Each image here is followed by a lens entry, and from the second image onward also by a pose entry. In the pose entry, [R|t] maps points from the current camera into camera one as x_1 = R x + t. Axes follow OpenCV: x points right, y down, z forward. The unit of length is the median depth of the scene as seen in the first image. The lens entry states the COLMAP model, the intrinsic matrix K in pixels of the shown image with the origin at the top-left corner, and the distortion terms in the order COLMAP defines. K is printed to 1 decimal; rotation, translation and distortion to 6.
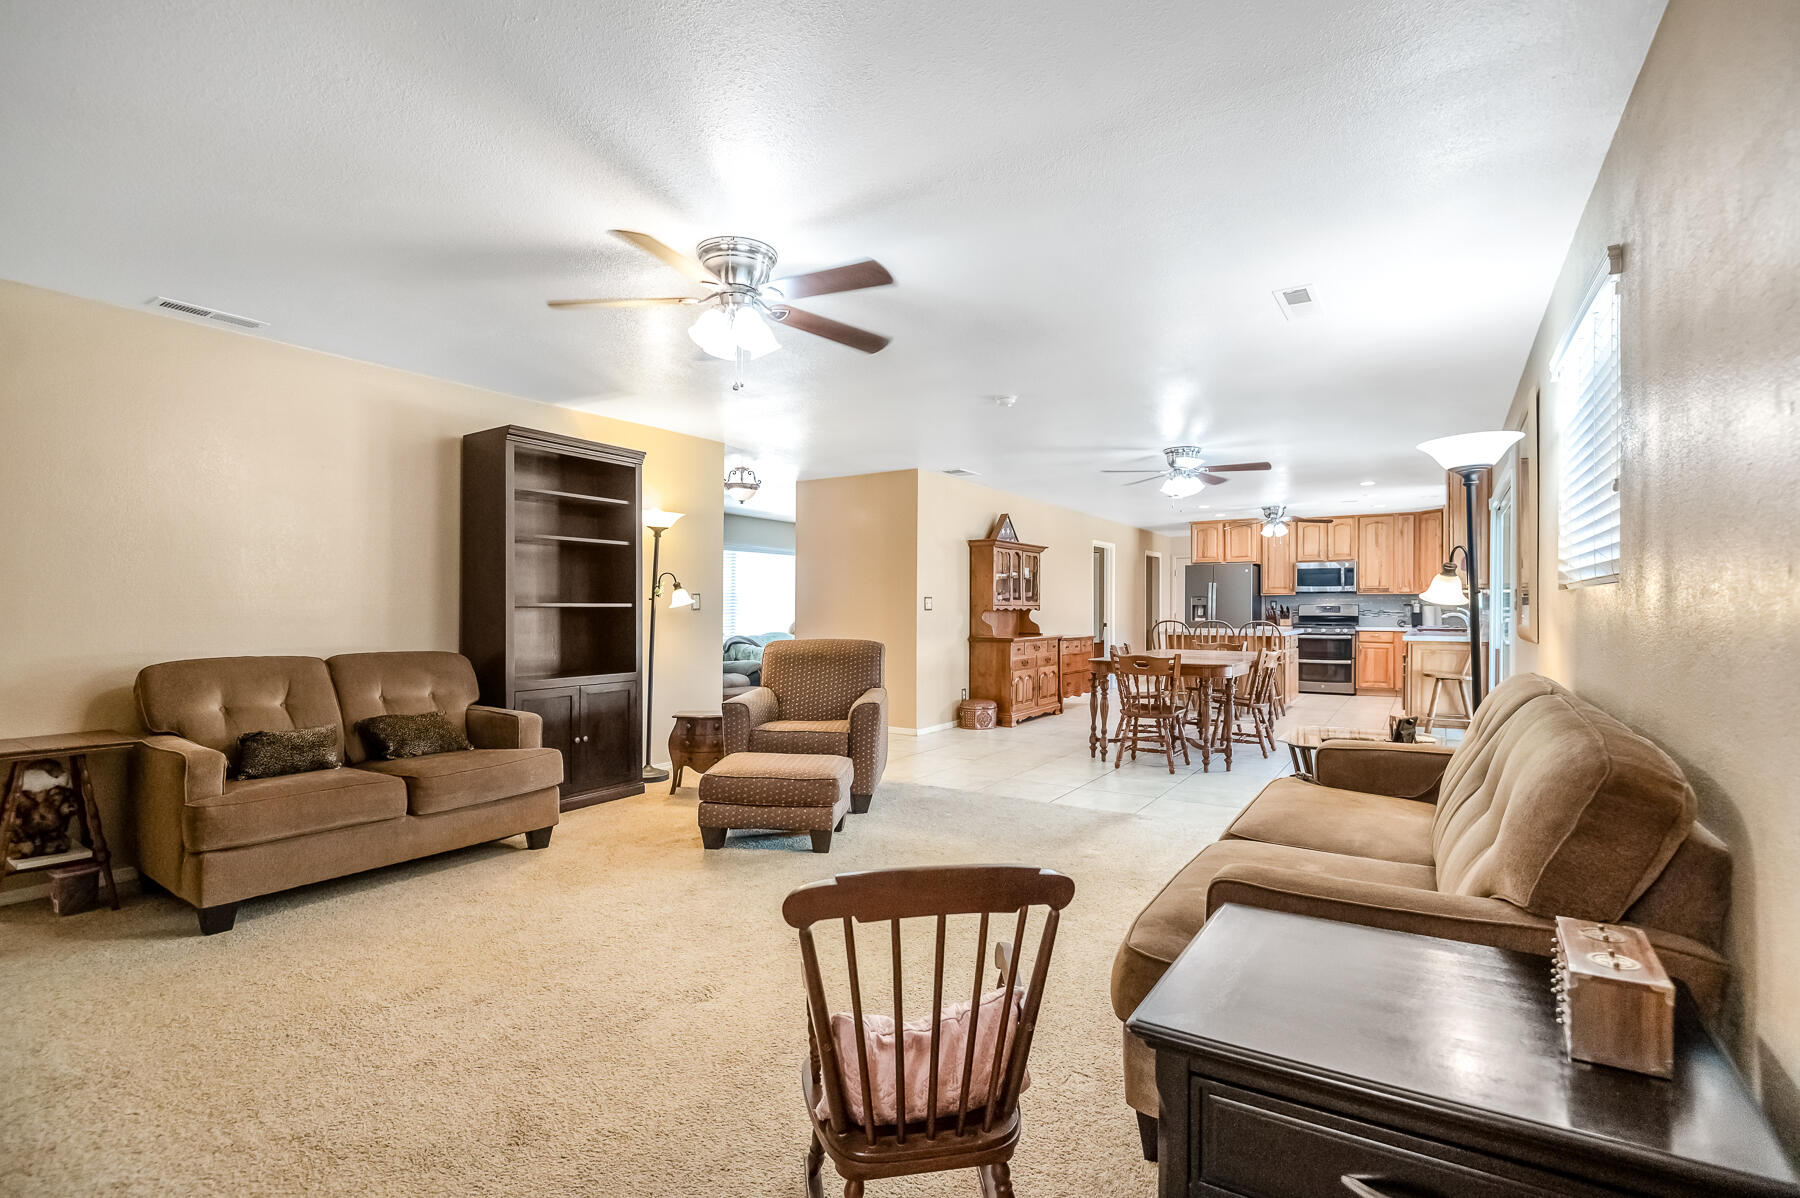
lens RADIAL K [[834.6, 0, 895.6], [0, 834.6, 616.0], [0, 0, 1]] dist [-0.012906, -0.004154]
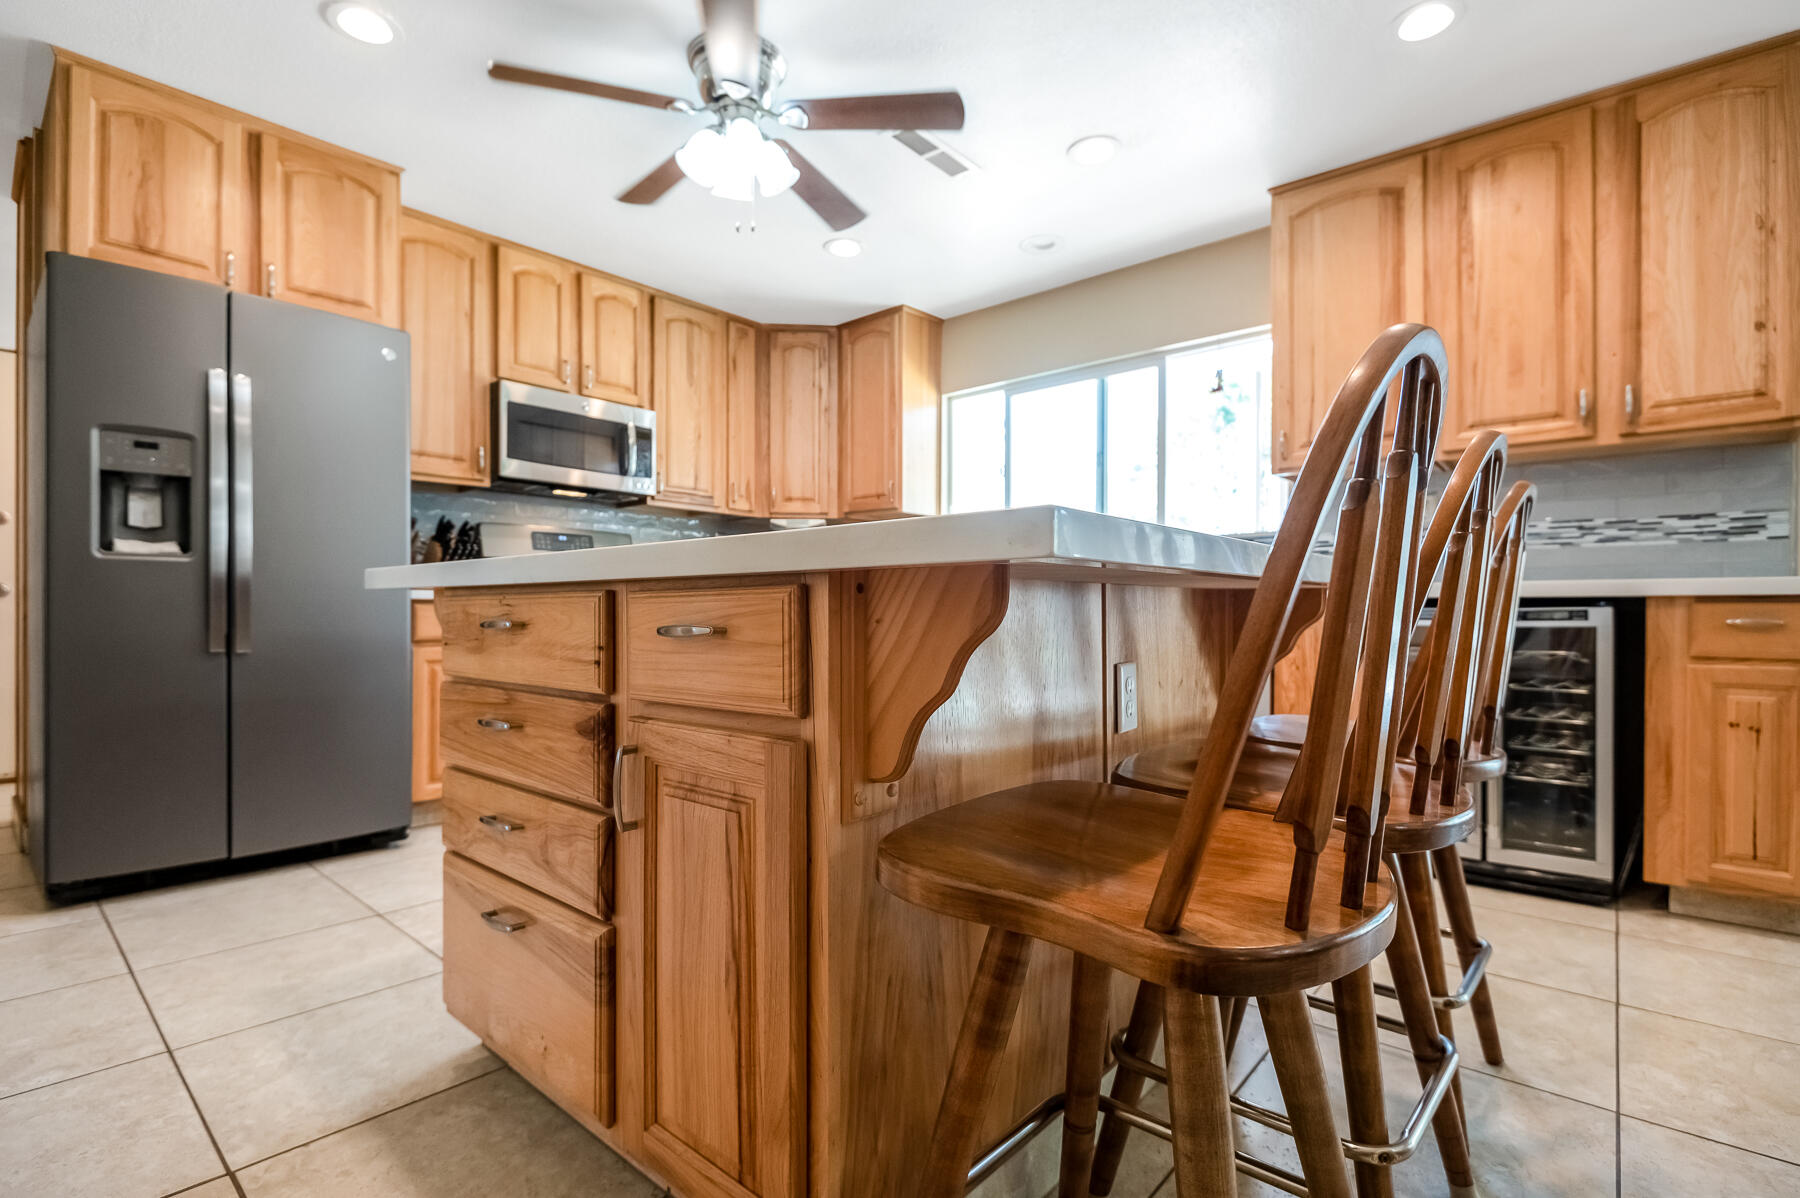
lens RADIAL K [[834.6, 0, 901.0], [0, 834.6, 615.7], [0, 0, 1]] dist [-0.012906, -0.004154]
pose [[0.133671, -0.004693, 0.991015, 0.221189], [0.006894, 0.999969, 0.003806, 0.023771], [-0.991002, 0.006323, 0.133699, 0.899947]]
